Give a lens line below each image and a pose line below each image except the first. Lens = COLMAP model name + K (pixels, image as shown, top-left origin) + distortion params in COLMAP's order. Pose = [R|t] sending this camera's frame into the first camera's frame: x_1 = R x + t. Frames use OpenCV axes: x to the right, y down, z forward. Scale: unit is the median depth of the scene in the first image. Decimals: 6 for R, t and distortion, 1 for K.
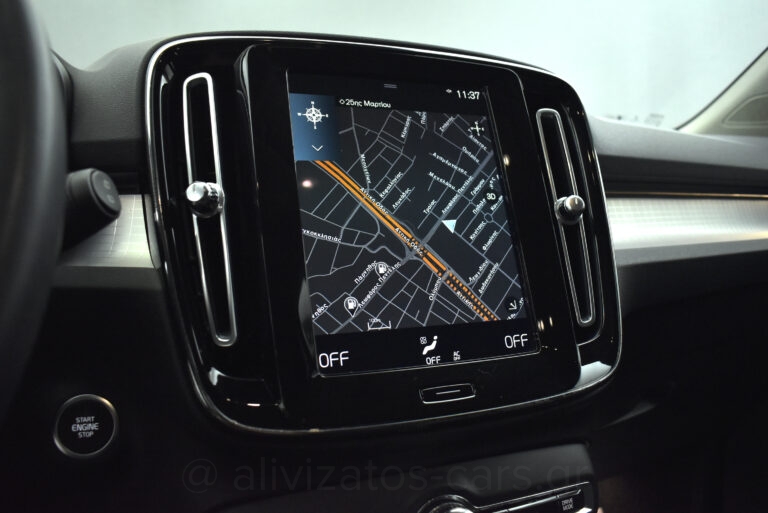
lens RADIAL K [[601.6, 0, 383.1], [0, 601.6, 257.8], [0, 0, 1]] dist [-0.090871, 0.005073]
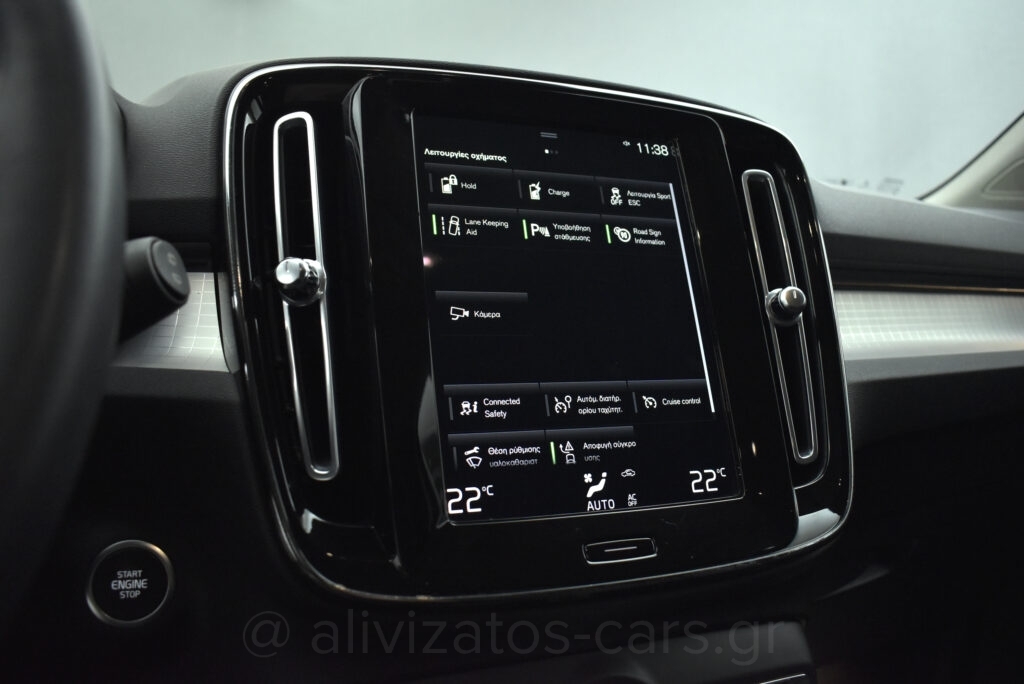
lens RADIAL K [[802.1, 0, 511.1], [0, 802.1, 343.0], [0, 0, 1]] dist [-0.090871, 0.005073]
pose [[0.999693, 0.023327, -0.008394, -0.022348], [-0.023508, 0.999479, -0.022118, -0.004647], [0.007874, 0.022308, 0.999720, 0.008590]]
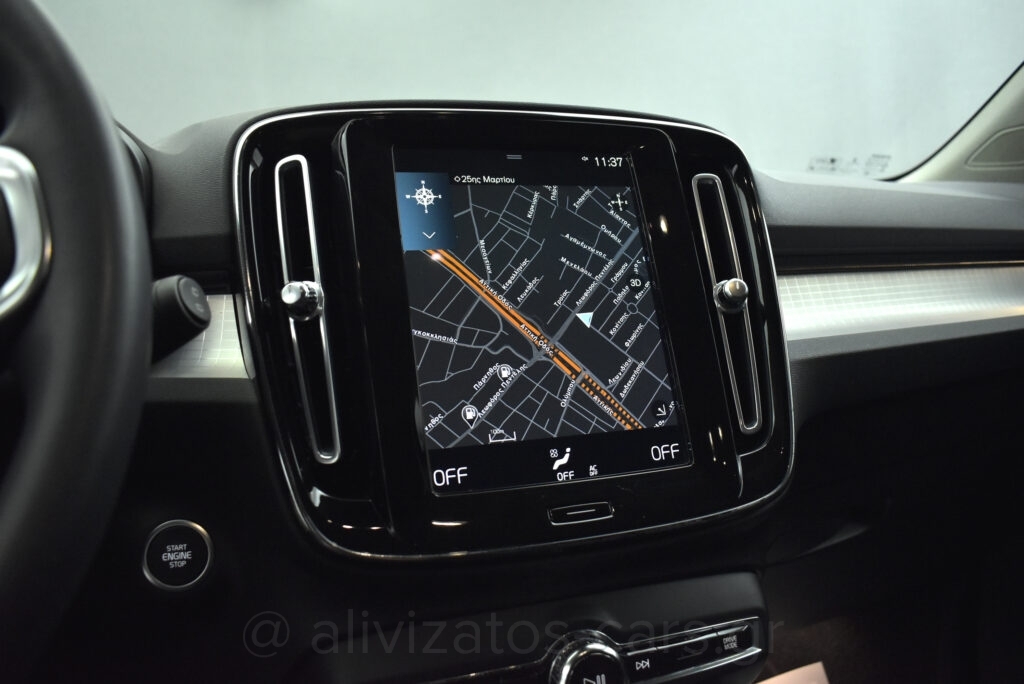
lens RADIAL K [[802.1, 0, 510.6], [0, 802.1, 347.0], [0, 0, 1]] dist [-0.090871, 0.005073]
pose [[0.998381, -0.022595, -0.052198, 0.065298], [0.023072, 0.999697, 0.008553, -0.027160], [0.051989, -0.009743, 0.998600, -0.158070]]
